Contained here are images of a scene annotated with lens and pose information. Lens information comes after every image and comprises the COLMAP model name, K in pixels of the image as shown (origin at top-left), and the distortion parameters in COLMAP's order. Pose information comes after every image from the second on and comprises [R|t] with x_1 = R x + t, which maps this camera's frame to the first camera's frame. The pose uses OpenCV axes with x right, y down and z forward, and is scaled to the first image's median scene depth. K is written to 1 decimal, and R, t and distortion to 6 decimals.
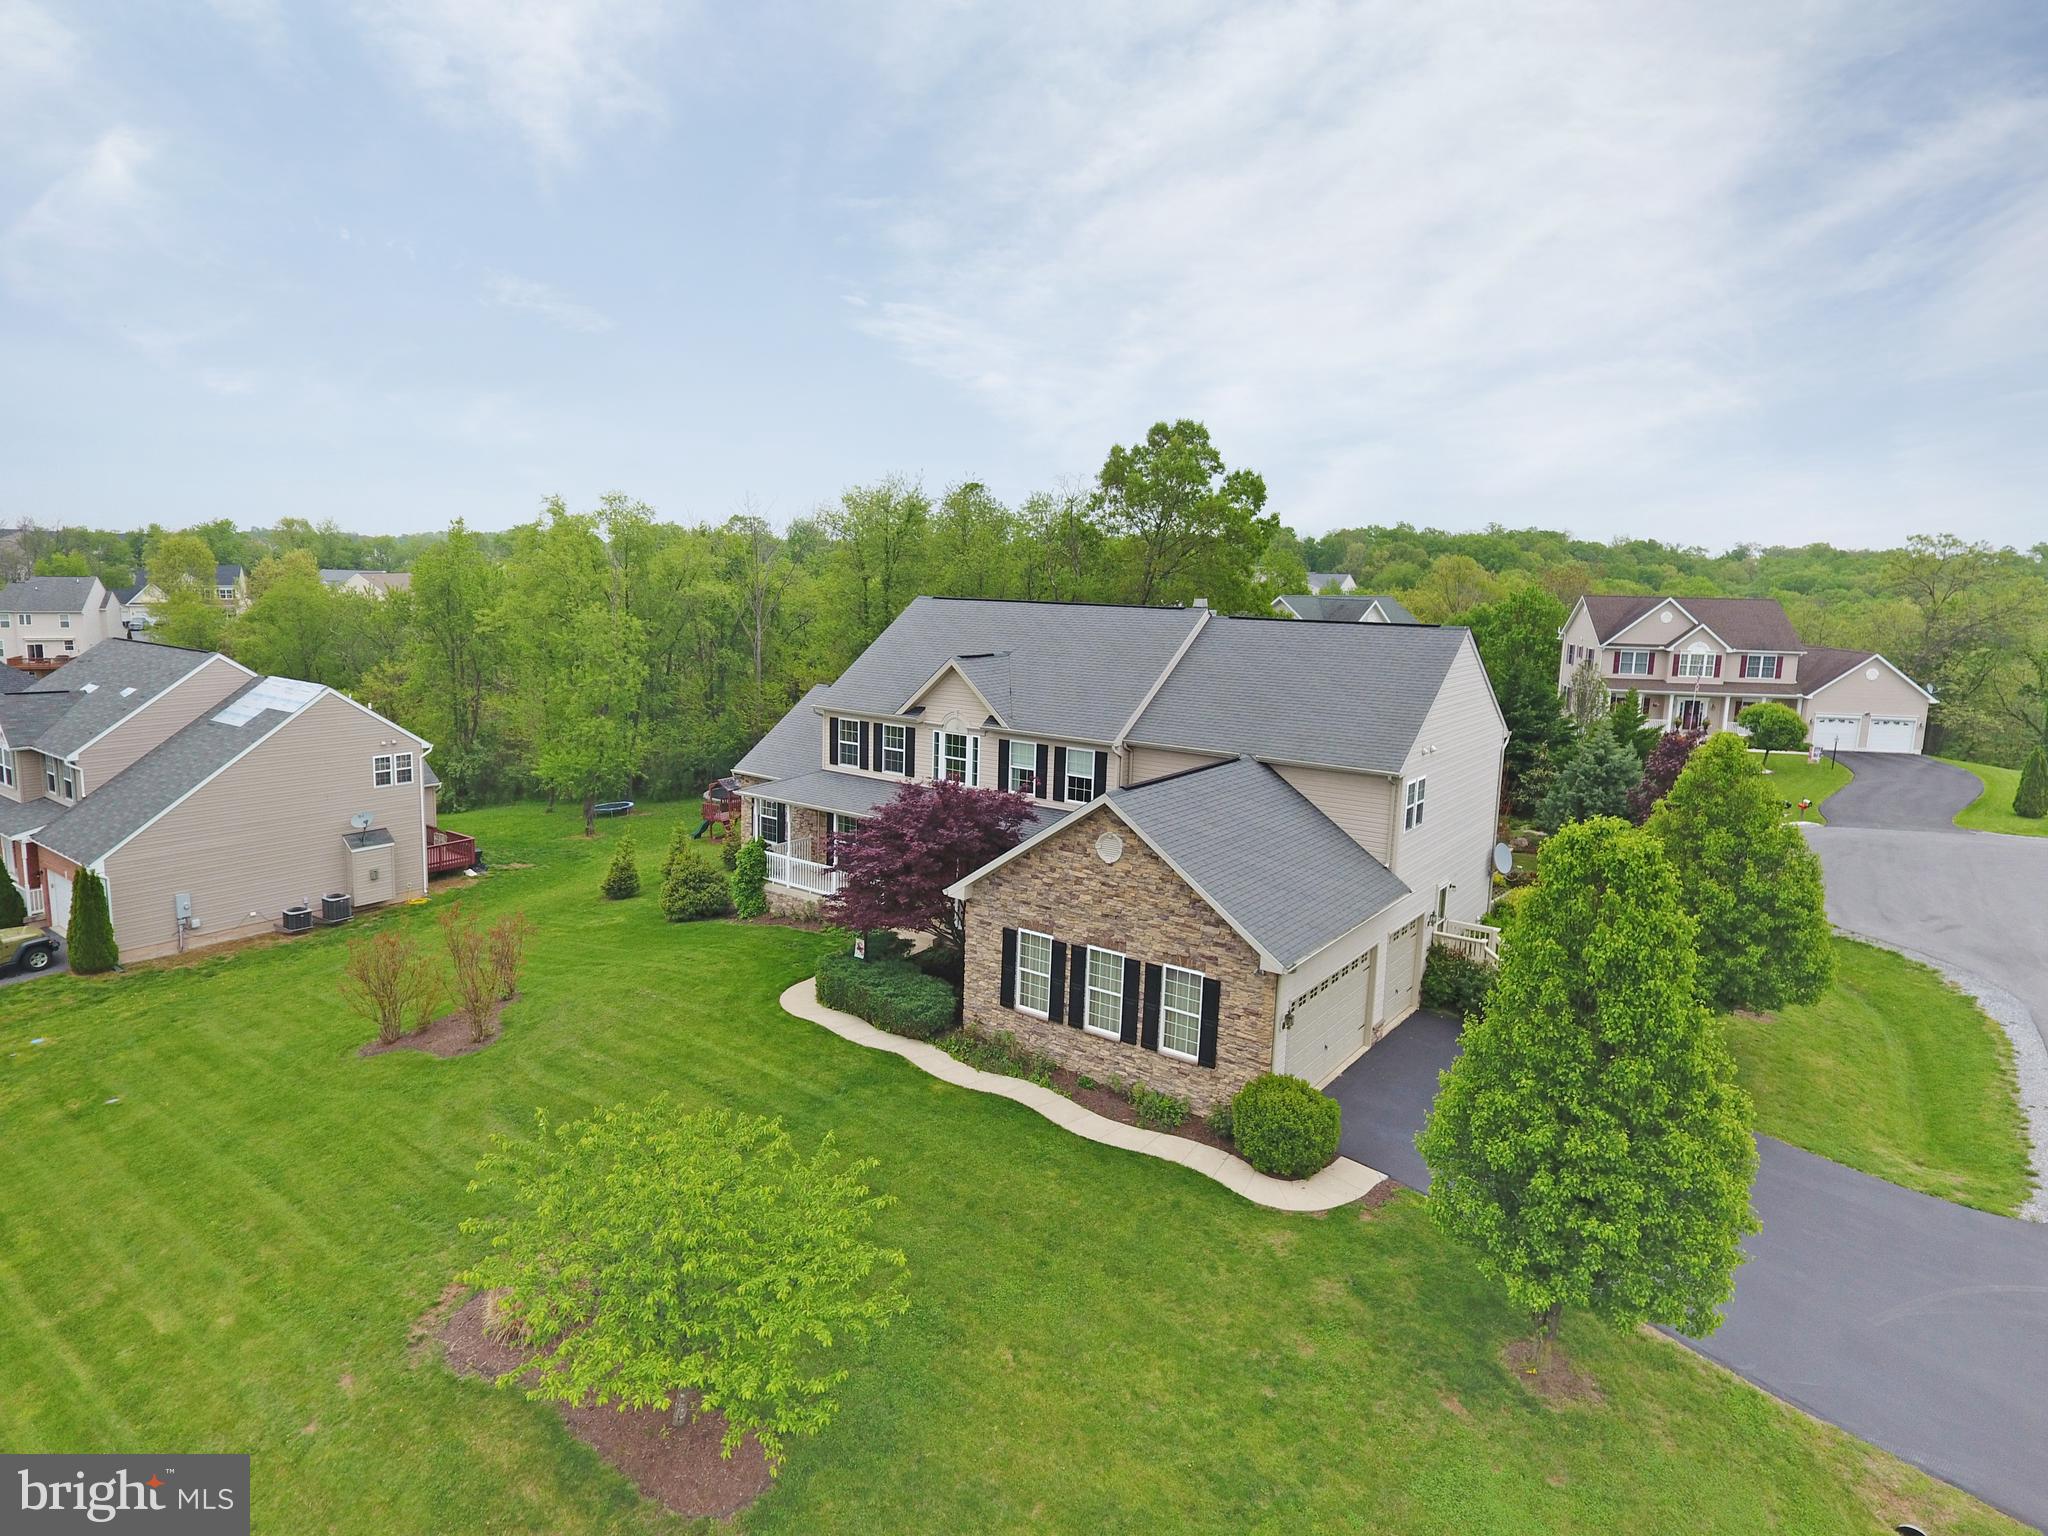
lens RADIAL K [[1224.2, 0, 896.9], [0, 1224.2, 639.6], [0, 0, 1]] dist [0.017169, -0.001222]
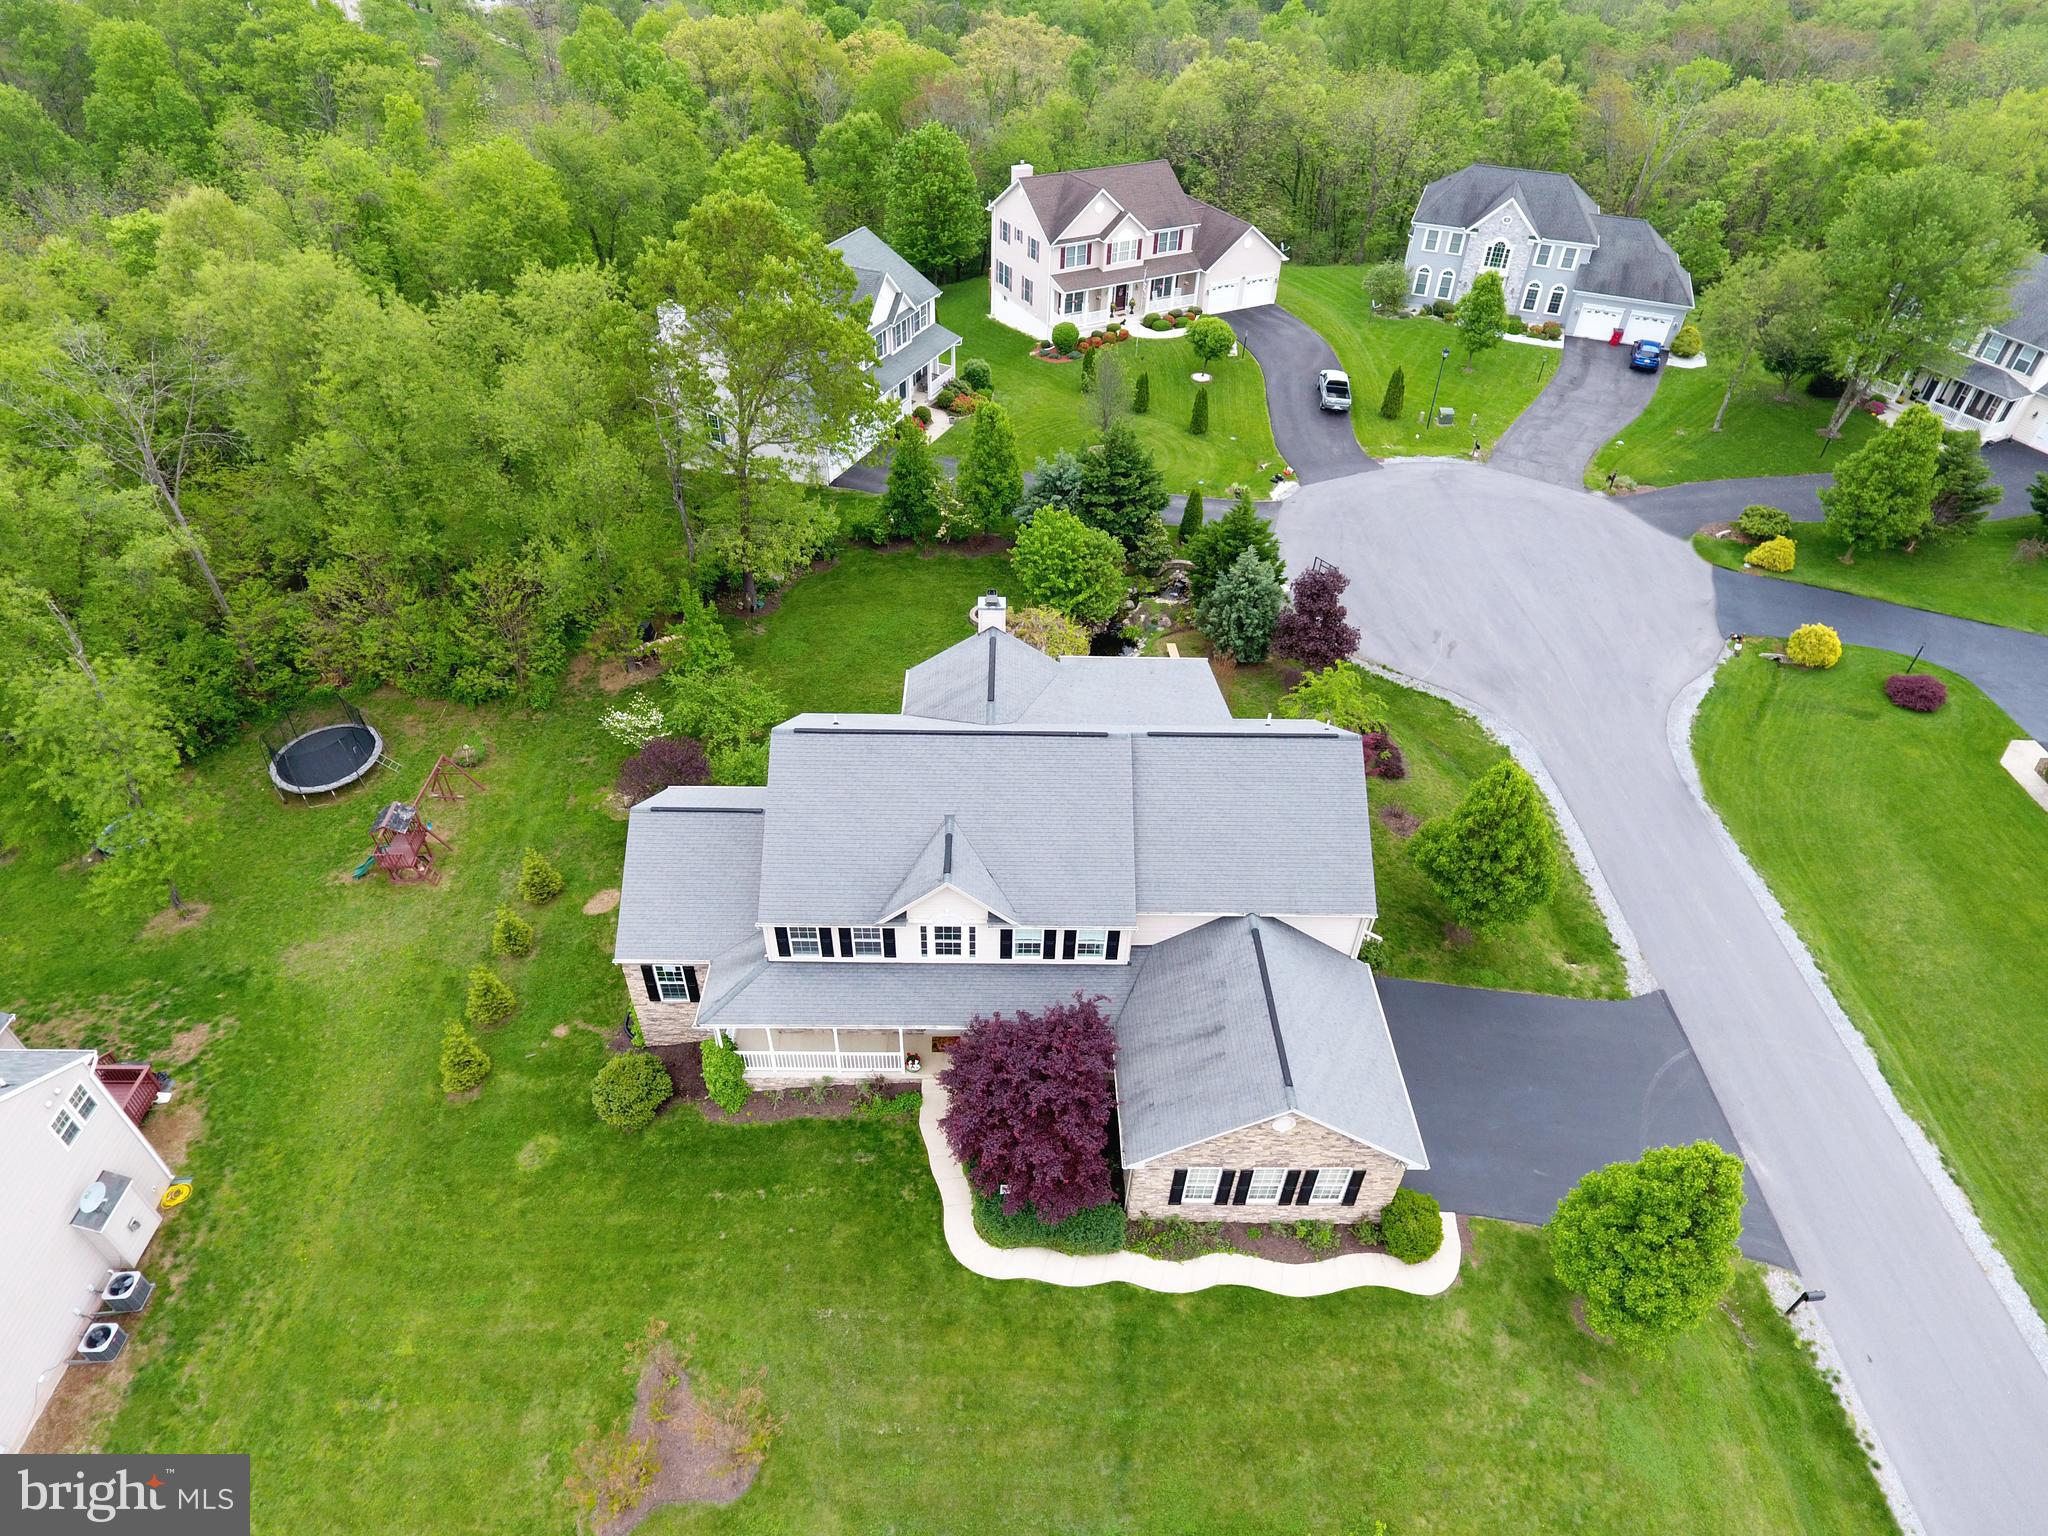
lens RADIAL K [[1321.3, 0, 950.0], [0, 1321.3, 657.5], [0, 0, 1]] dist [0.004889, -0.001317]
pose [[0.760896, -0.429102, 0.486733, -0.519294], [0.081636, 0.807465, 0.584239, -0.993391], [-0.643718, -0.404811, 0.649427, 0.482089]]
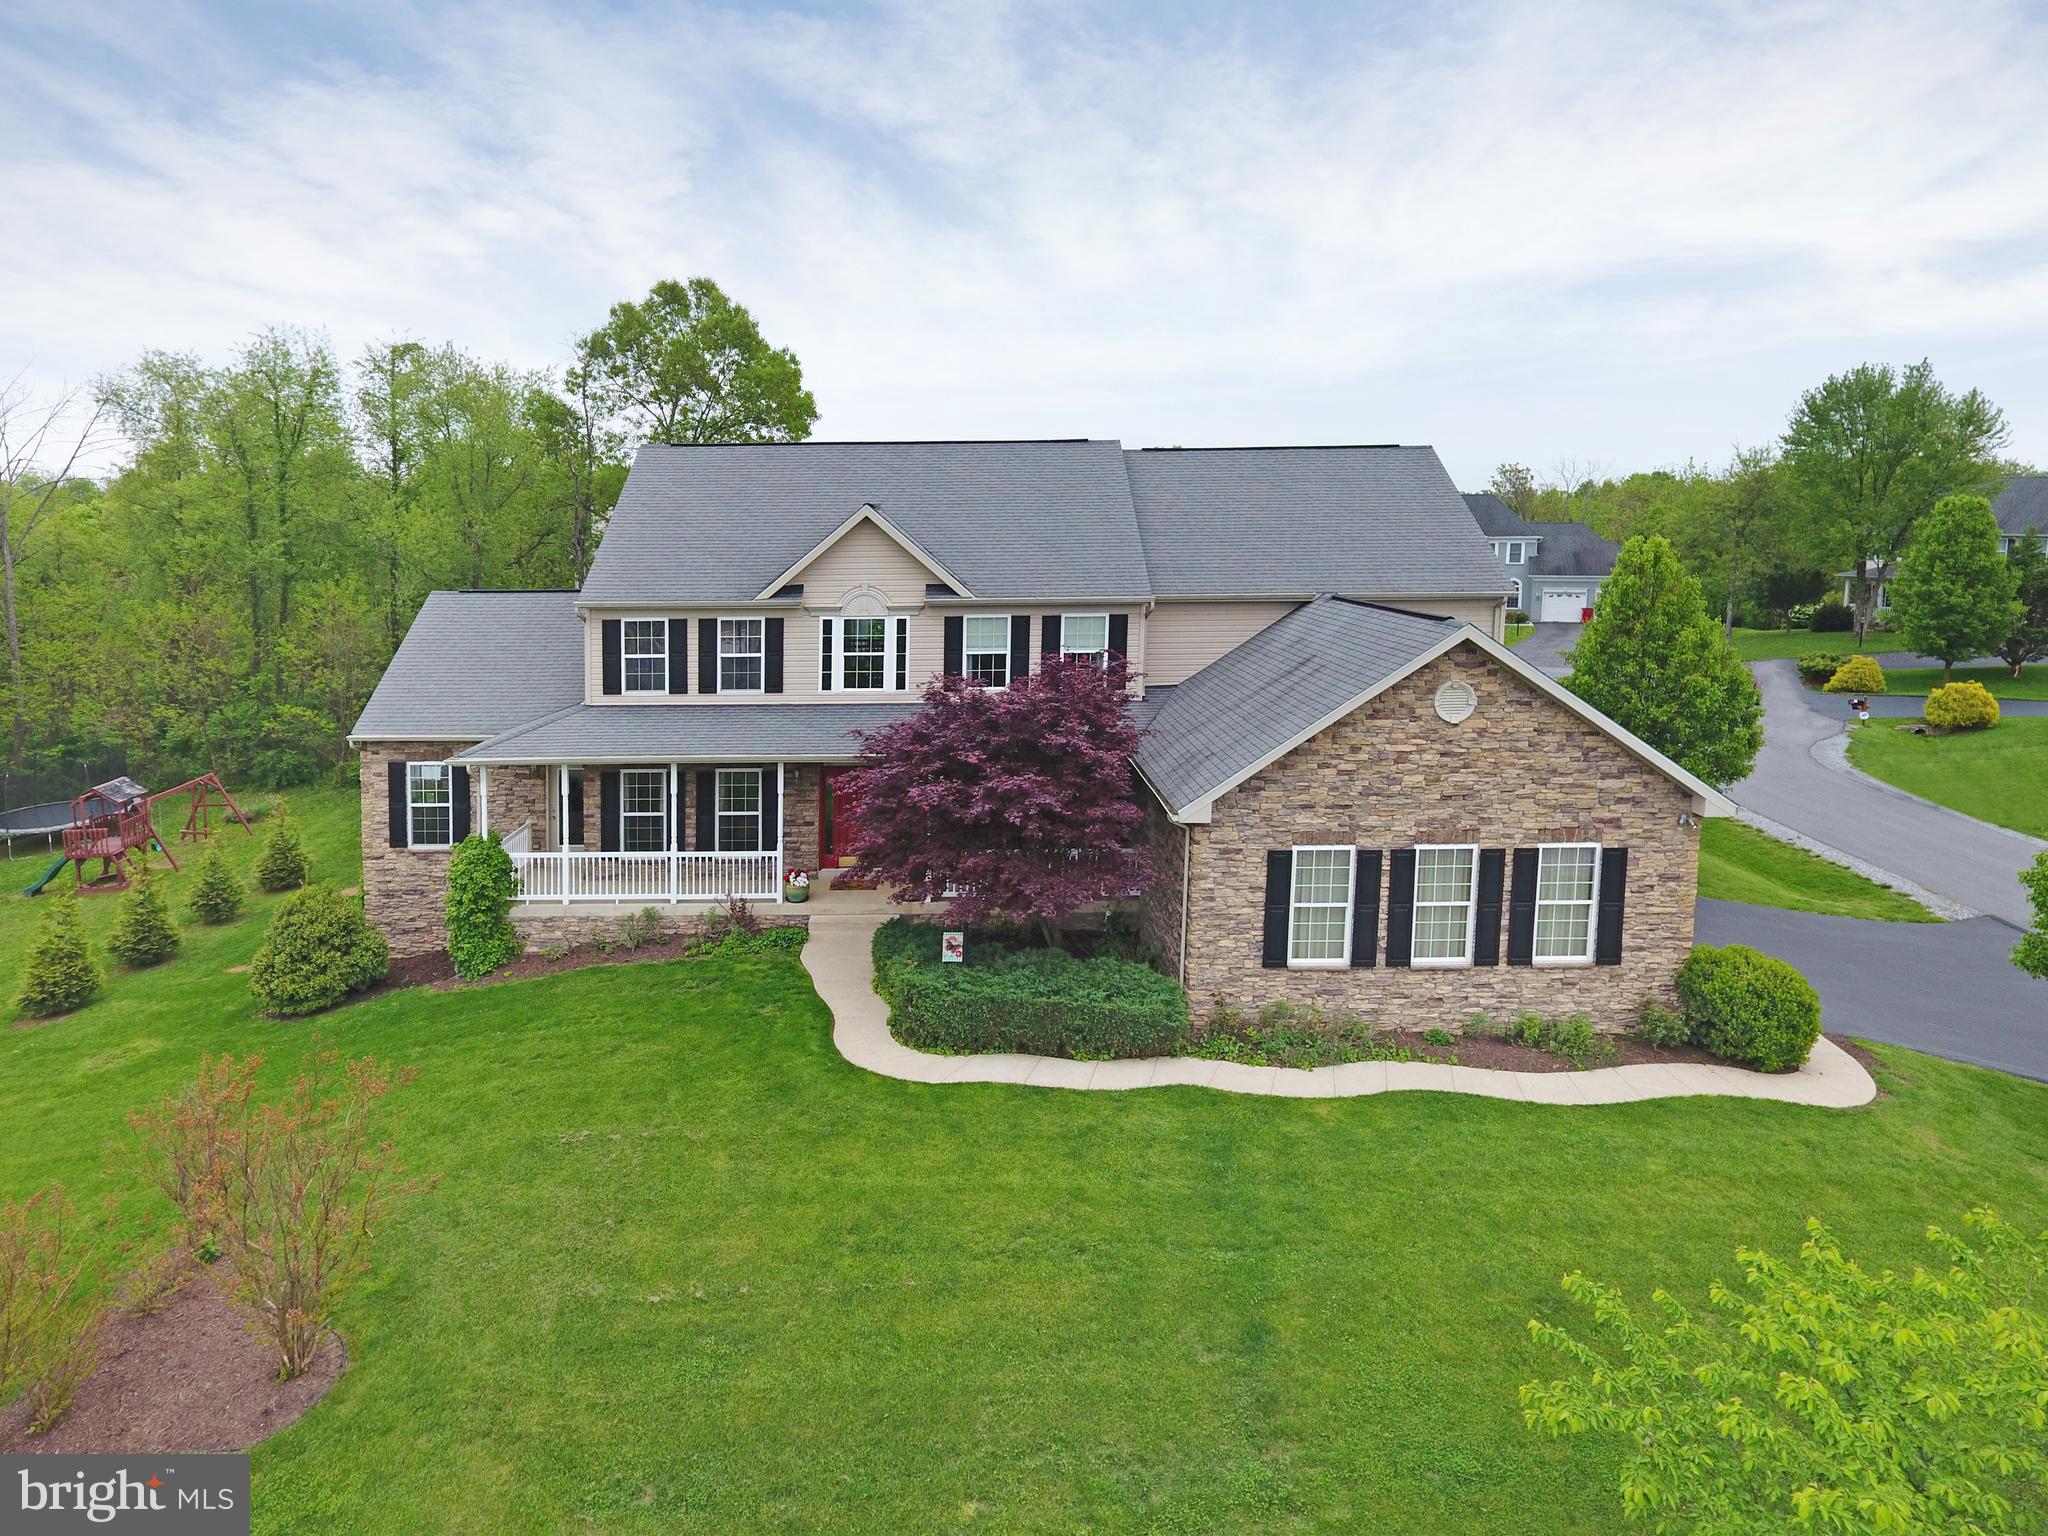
lens RADIAL K [[1256.0, 0, 892.2], [0, 1256.0, 592.2], [0, 0, 1]] dist [0.001226, 0.001302]
pose [[0.769877, -0.053370, 0.635957, -0.501873], [0.058694, 0.998195, 0.012715, 0.072182], [-0.635488, 0.027538, 0.771619, 0.594044]]
